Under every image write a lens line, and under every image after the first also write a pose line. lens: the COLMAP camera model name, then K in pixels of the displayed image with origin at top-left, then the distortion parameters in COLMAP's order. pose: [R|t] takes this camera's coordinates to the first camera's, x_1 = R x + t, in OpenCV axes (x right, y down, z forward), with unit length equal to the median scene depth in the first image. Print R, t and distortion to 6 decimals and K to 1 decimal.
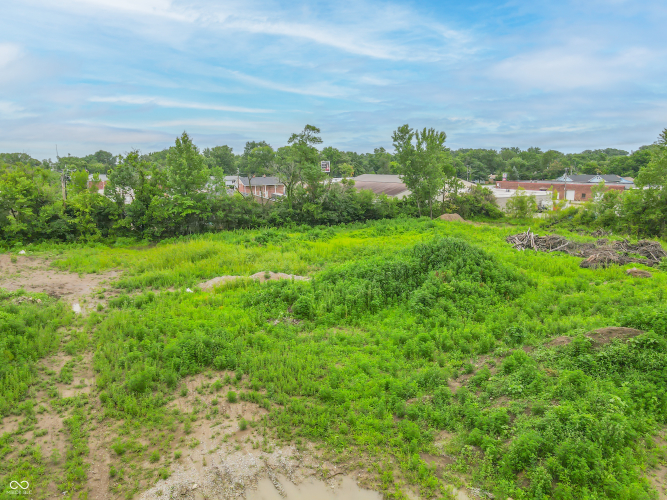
lens RADIAL K [[483.9, 0, 333.5], [0, 483.9, 250.0], [0, 0, 1]] dist [0.018316, -0.003827]
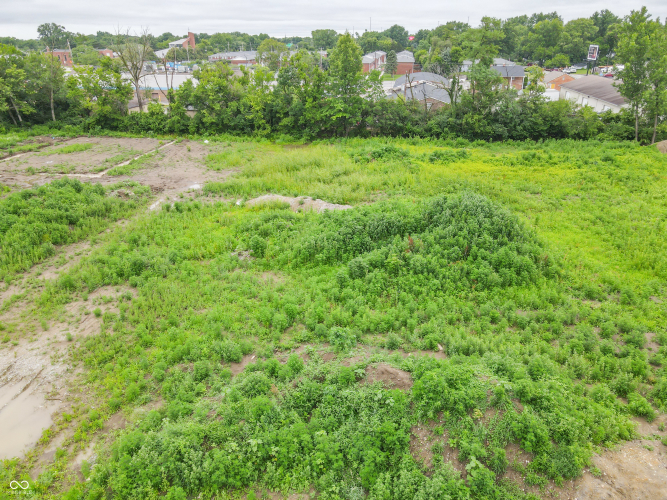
lens RADIAL K [[483.9, 0, 333.5], [0, 483.9, 250.0], [0, 0, 1]] dist [0.018316, -0.003827]
pose [[0.822185, 0.228999, -0.521125, 0.283899], [-0.095523, 0.958031, 0.270283, -0.079660], [0.561148, -0.172443, 0.809553, 0.108282]]
